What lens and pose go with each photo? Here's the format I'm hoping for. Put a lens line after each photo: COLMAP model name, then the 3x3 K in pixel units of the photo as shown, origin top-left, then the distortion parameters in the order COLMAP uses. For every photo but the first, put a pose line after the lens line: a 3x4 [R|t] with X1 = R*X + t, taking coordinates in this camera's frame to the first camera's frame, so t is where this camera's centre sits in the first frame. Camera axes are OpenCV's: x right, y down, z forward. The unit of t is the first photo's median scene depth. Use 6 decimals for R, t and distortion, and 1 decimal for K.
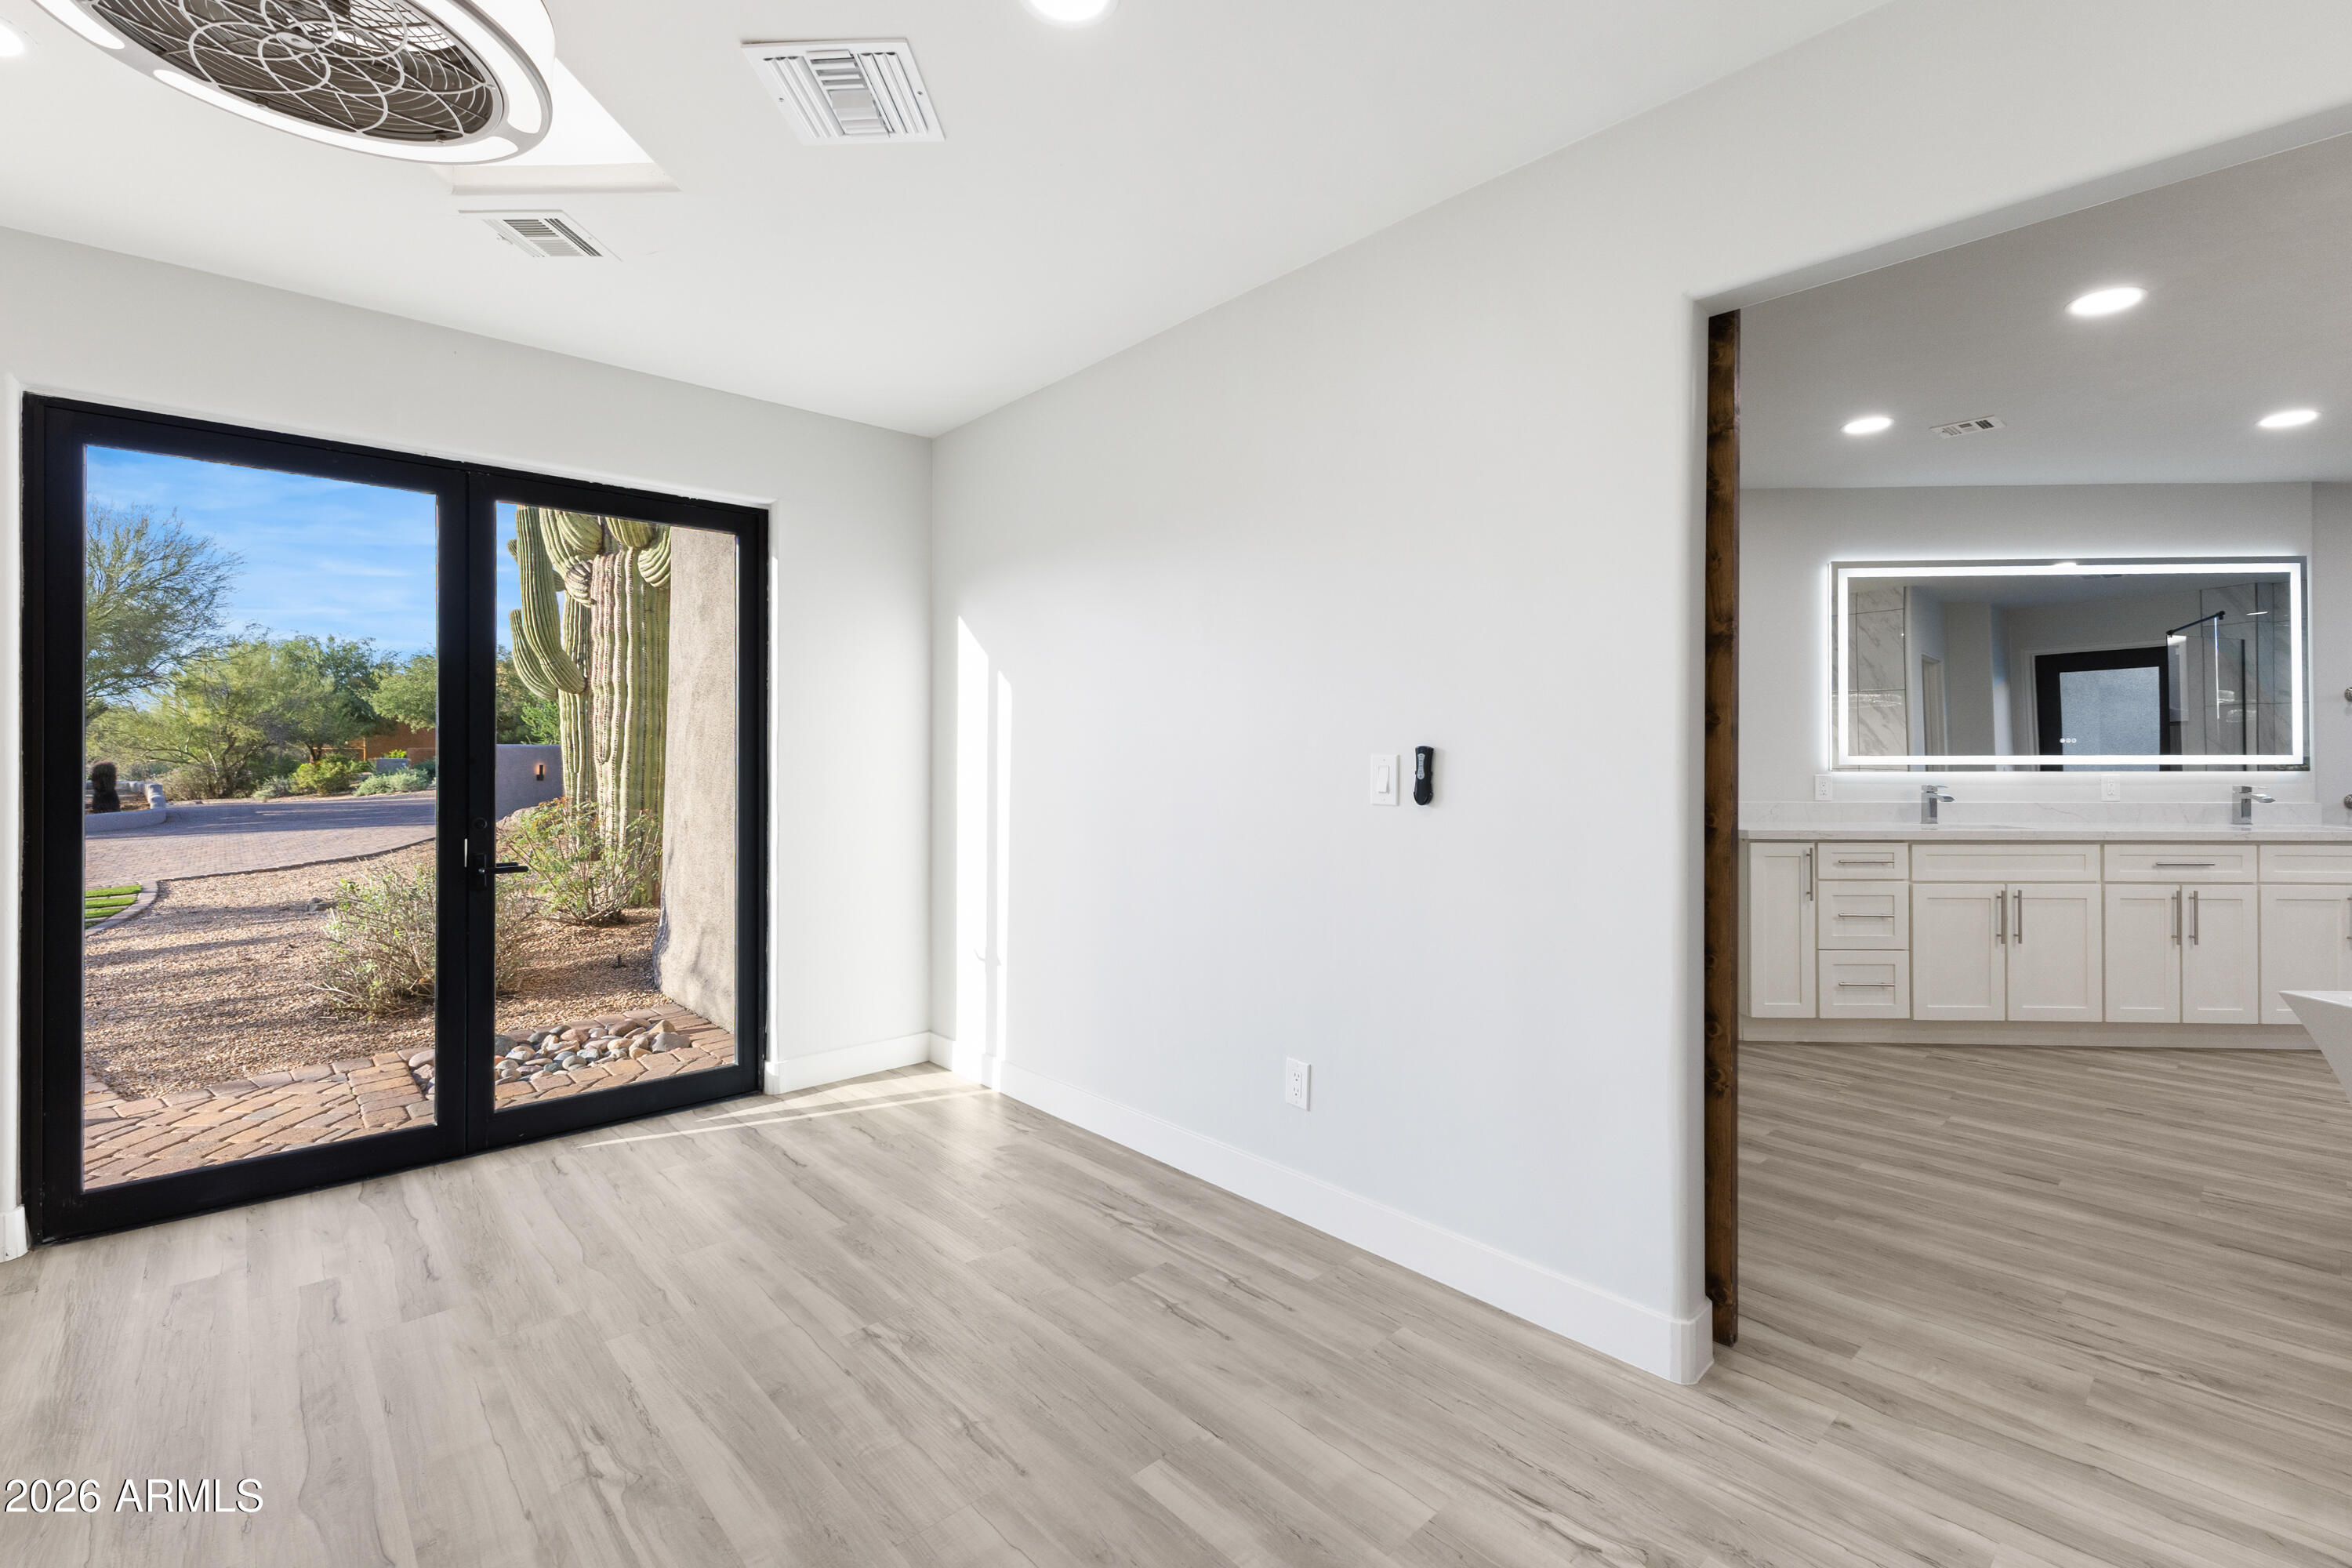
lens RADIAL K [[1013.9, 0, 1171.6], [0, 1013.9, 759.6], [0, 0, 1]] dist [0.014895, -0.006975]
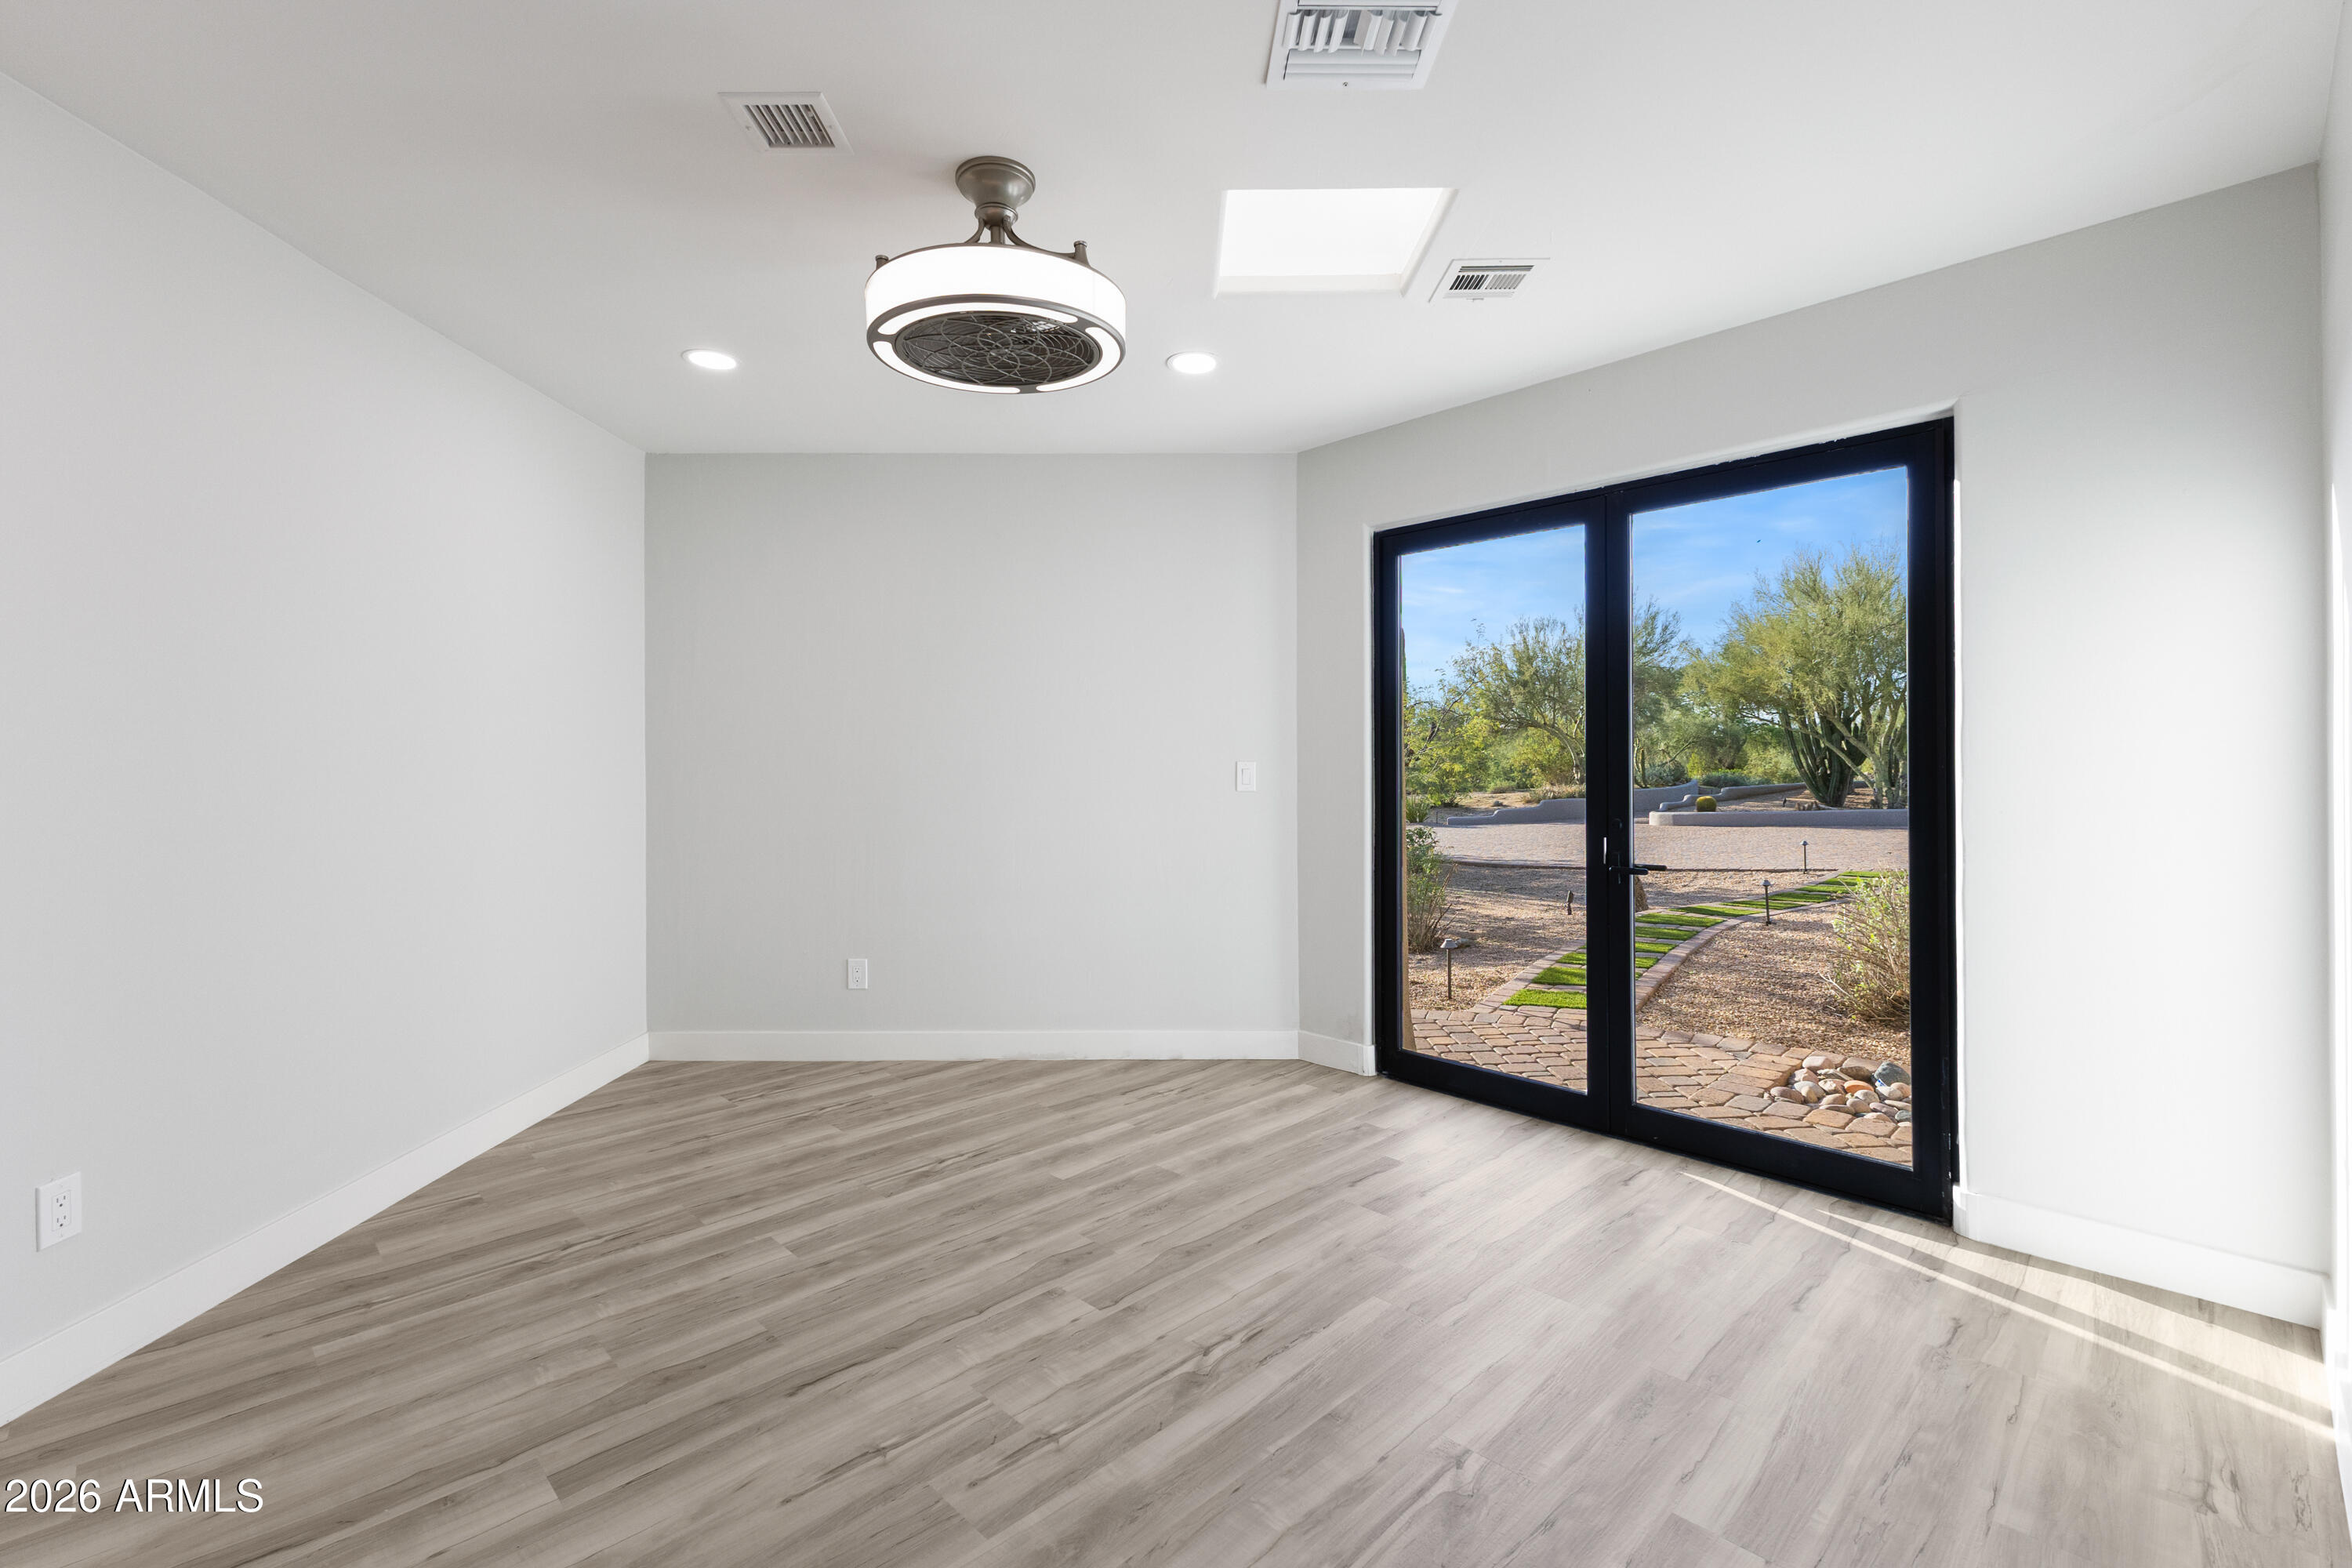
lens RADIAL K [[1024.2, 0, 1178.2], [0, 1024.2, 750.9], [0, 0, 1]] dist [0.003097, -0.000197]
pose [[0.040968, -0.012120, -0.999087, 0.358759], [0.000126, 0.999926, -0.012125, 0.000191], [0.999160, 0.000371, 0.040967, 0.497239]]
